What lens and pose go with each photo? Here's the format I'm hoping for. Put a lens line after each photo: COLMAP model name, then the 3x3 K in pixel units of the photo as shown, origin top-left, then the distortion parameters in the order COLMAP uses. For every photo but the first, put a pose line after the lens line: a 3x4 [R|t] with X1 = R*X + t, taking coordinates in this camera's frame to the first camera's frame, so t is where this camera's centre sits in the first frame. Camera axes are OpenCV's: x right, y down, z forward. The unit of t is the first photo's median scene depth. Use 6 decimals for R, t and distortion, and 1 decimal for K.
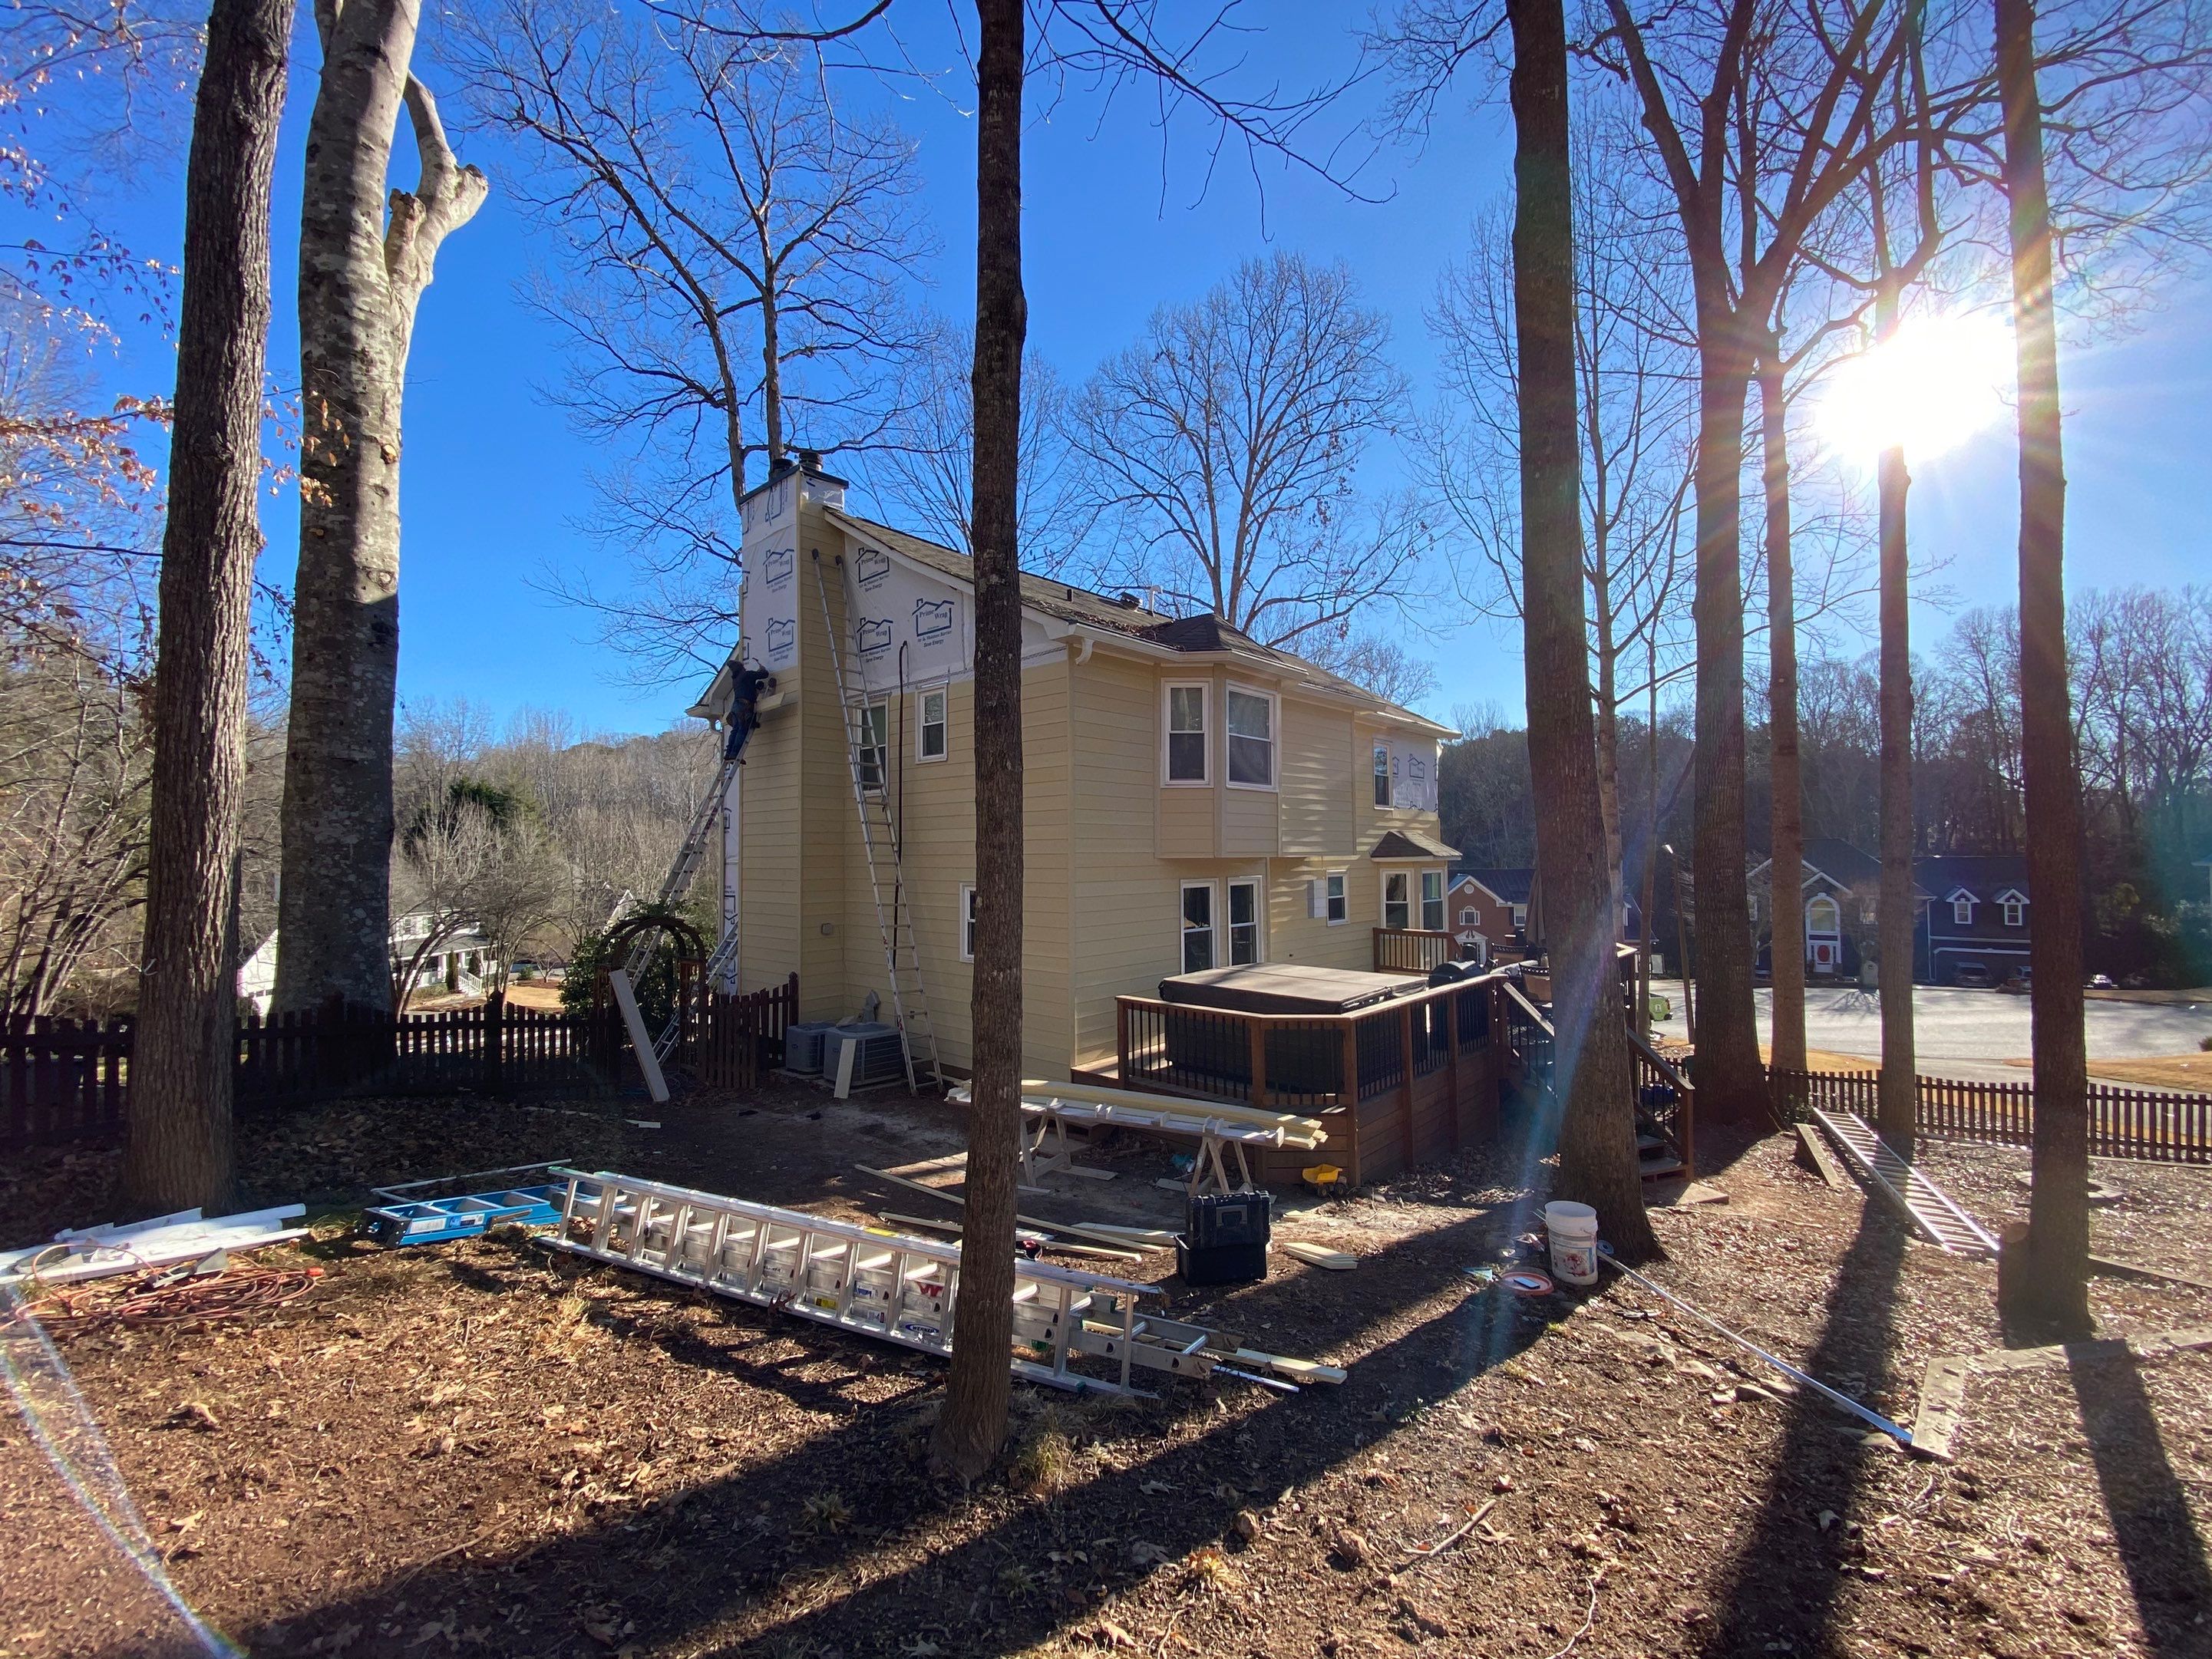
lens RADIAL K [[898.6, 0, 1098.6], [0, 898.6, 823.9], [0, 0, 1]] dist [0.007893, -0.015935]
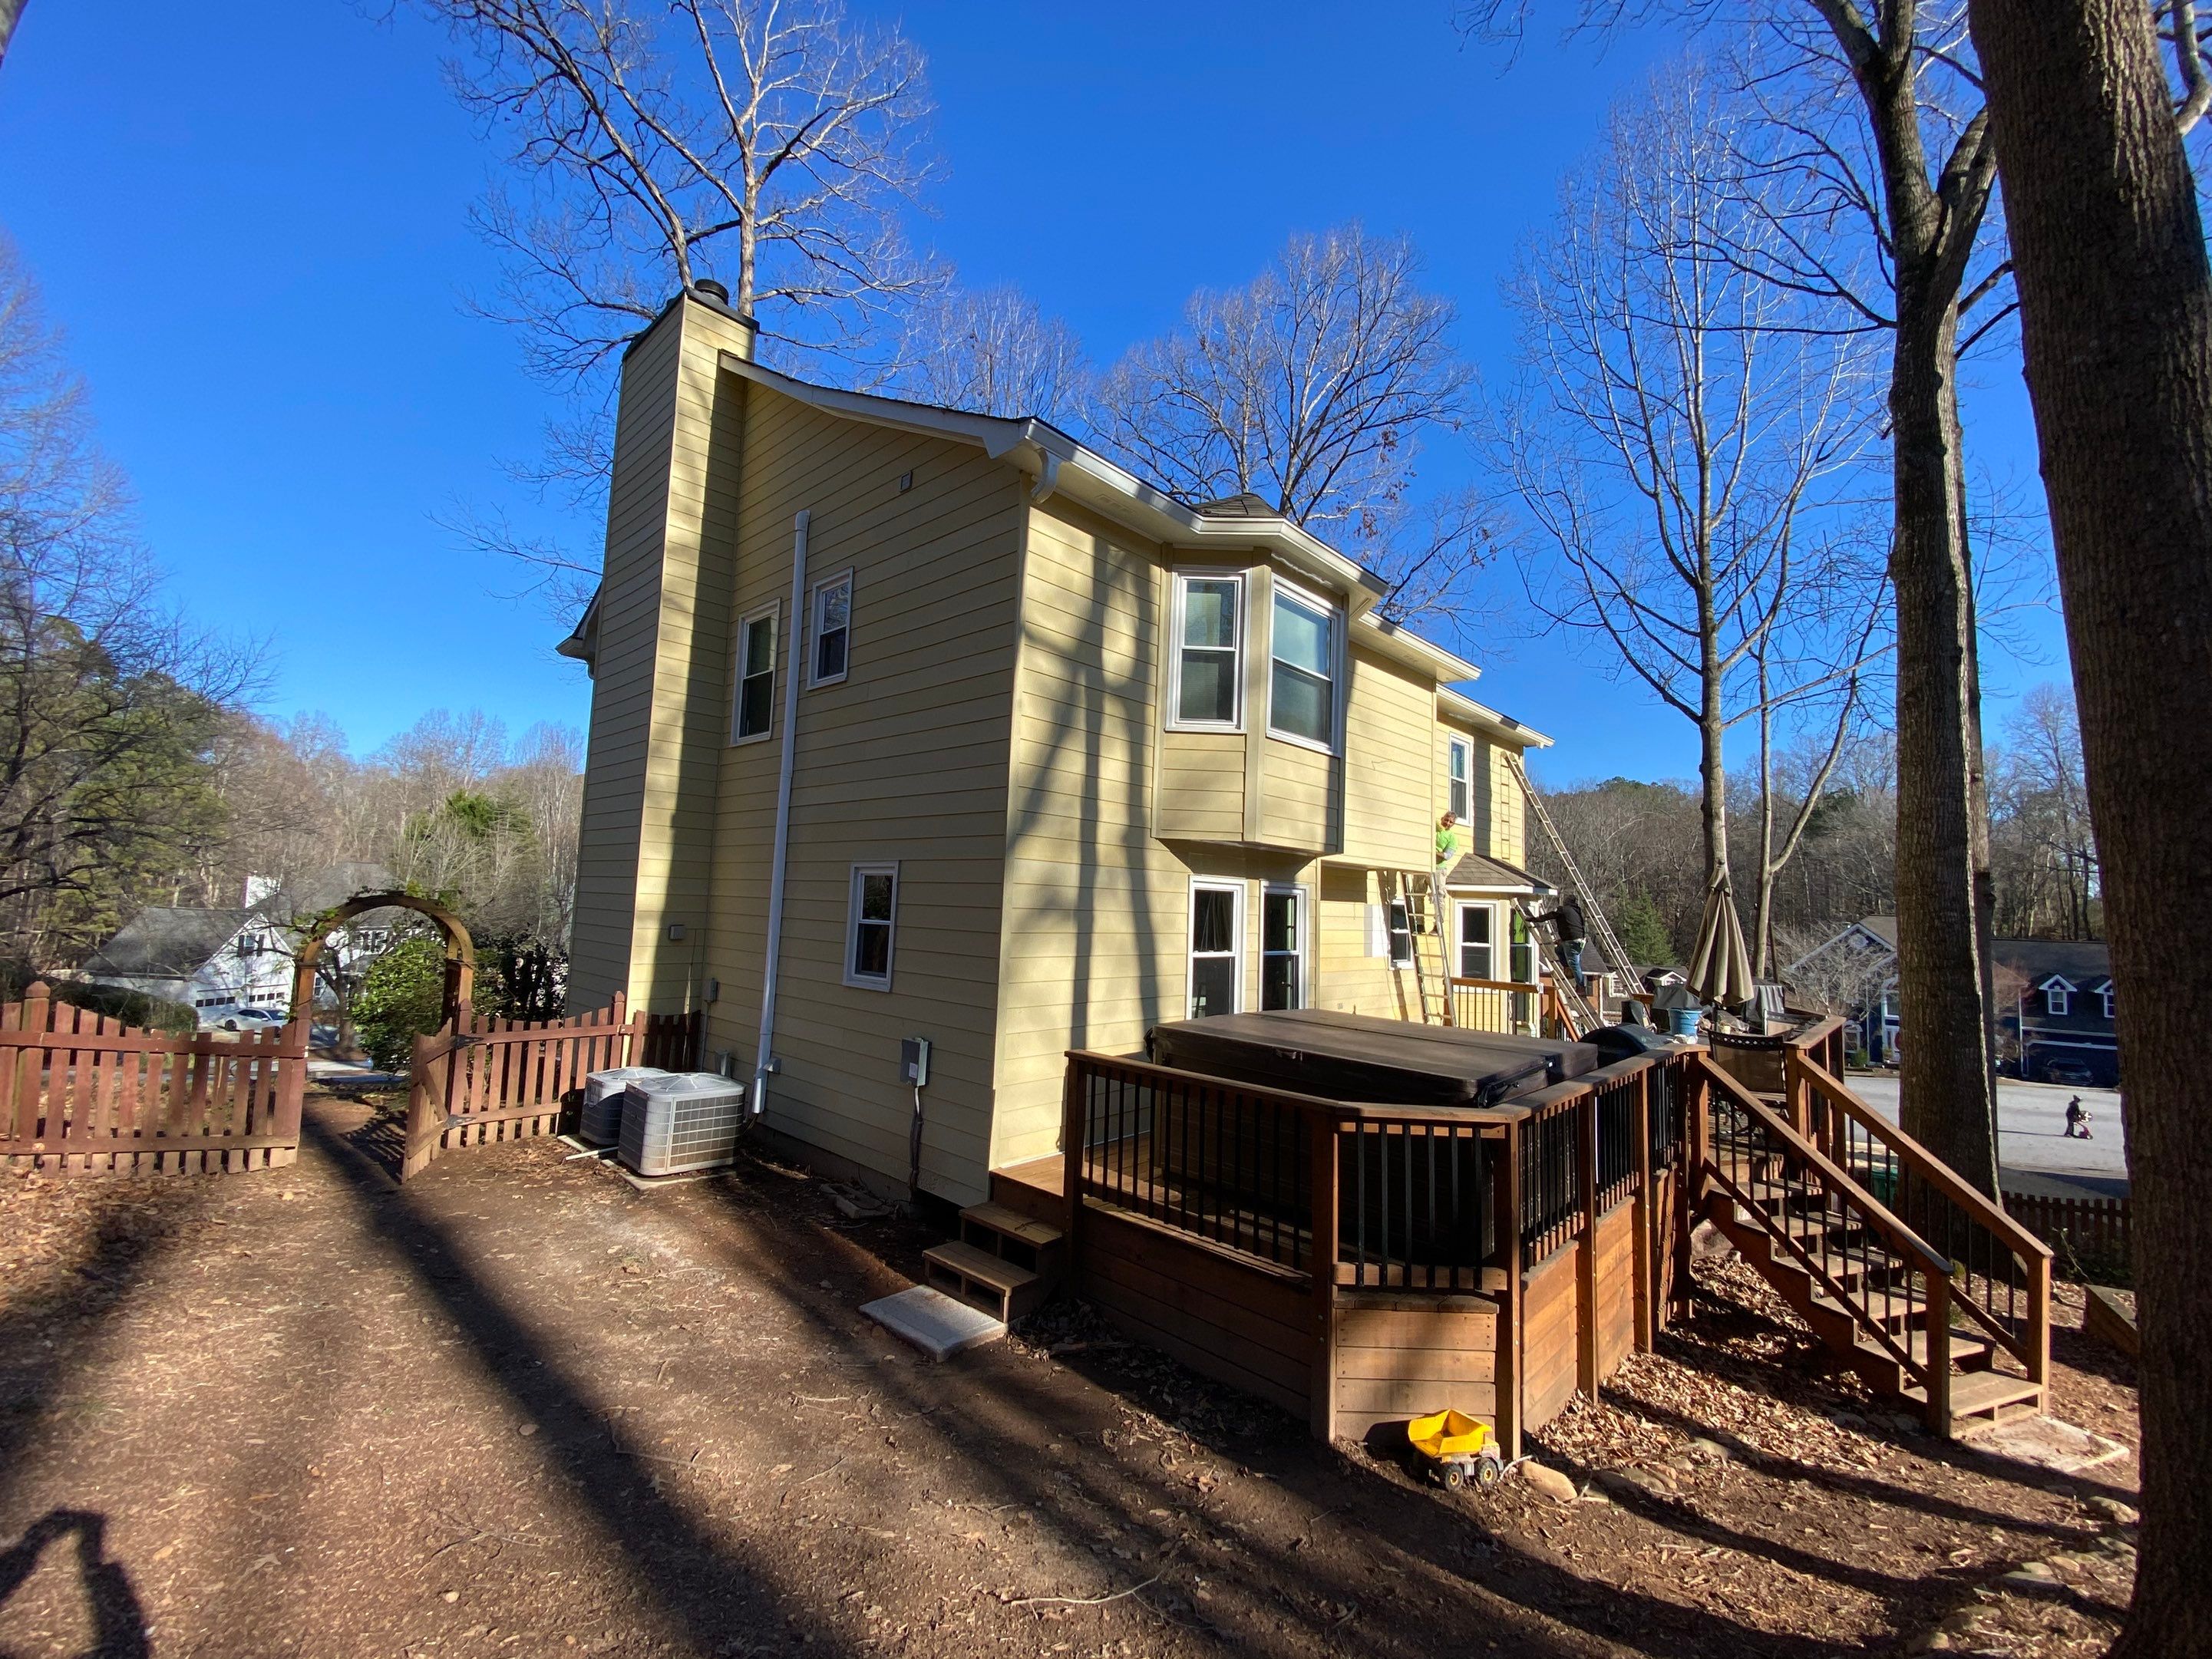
lens RADIAL K [[893.5, 0, 1100.4], [0, 893.5, 819.9], [0, 0, 1]] dist [0.017136, -0.020186]
pose [[0.998822, 0.043089, -0.022331, 0.018459], [-0.044389, 0.997126, -0.061399, 0.031264], [0.019621, 0.062318, 0.997863, 0.164538]]
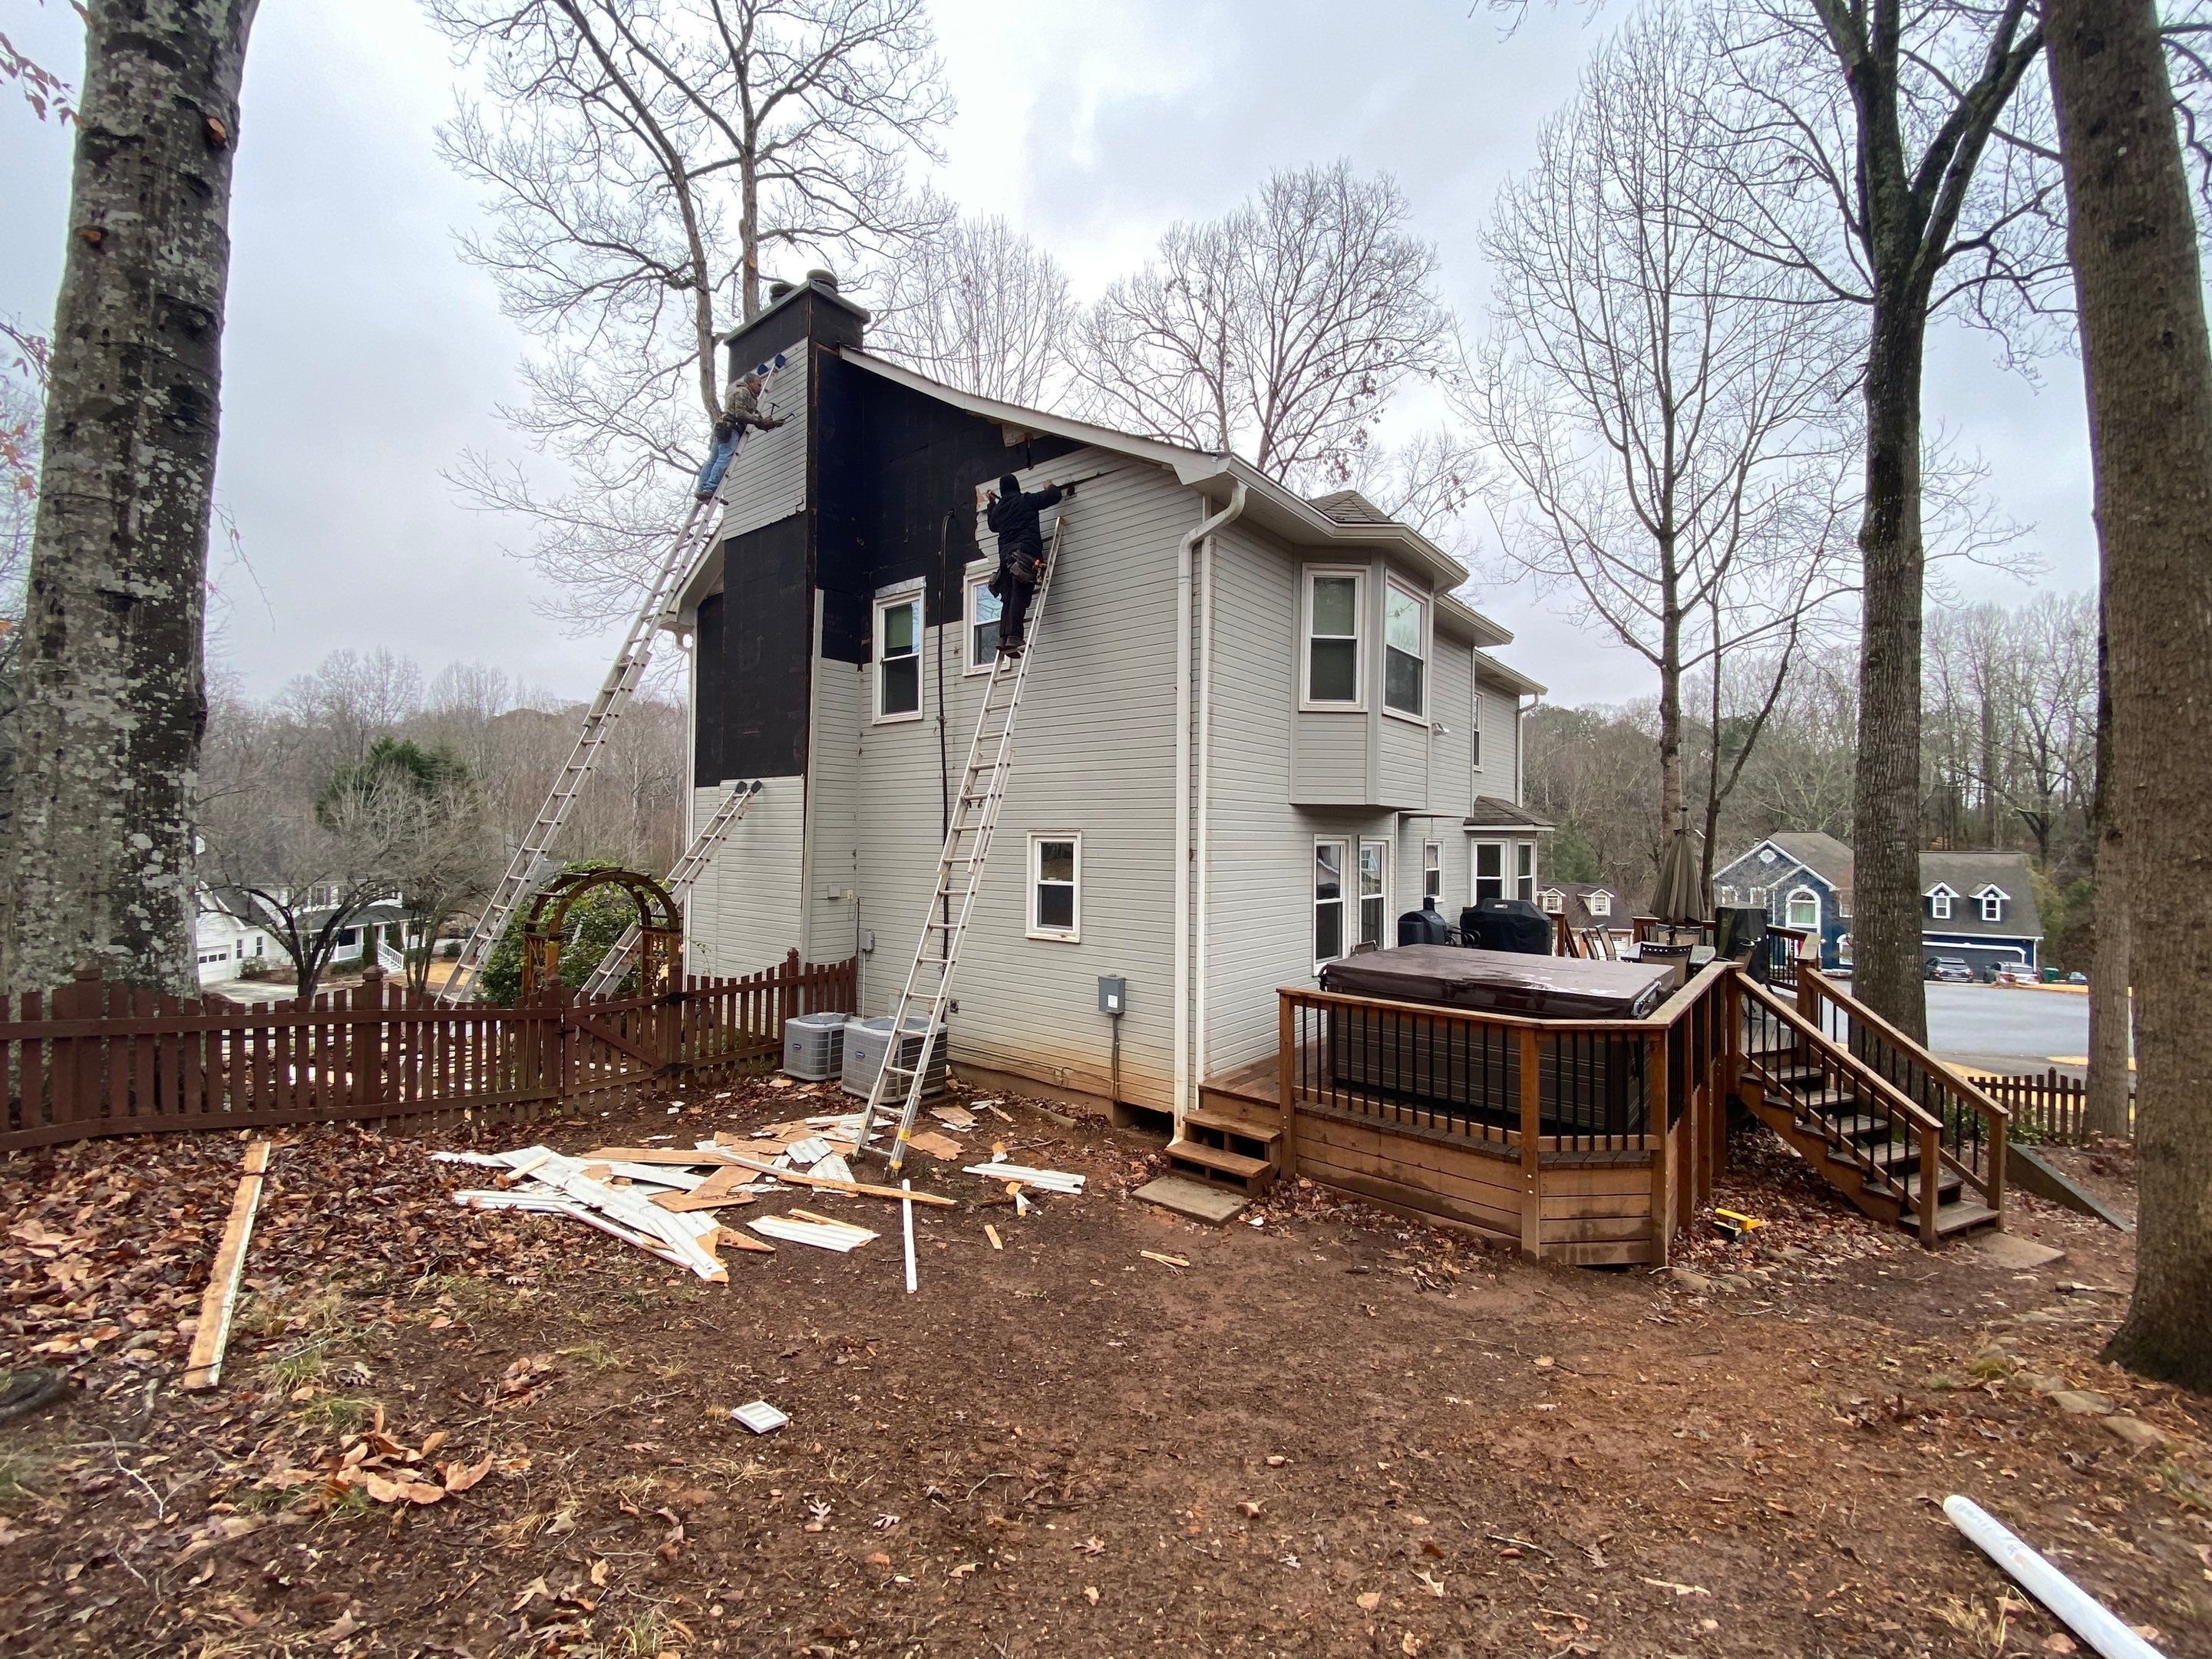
lens RADIAL K [[898.6, 0, 1098.6], [0, 898.6, 823.9], [0, 0, 1]] dist [0.007893, -0.015935]
pose [[0.998440, 0.019896, 0.052174, -0.063534], [-0.020794, 0.999644, 0.016721, 0.021528], [-0.051823, -0.017779, 0.998498, 0.117286]]
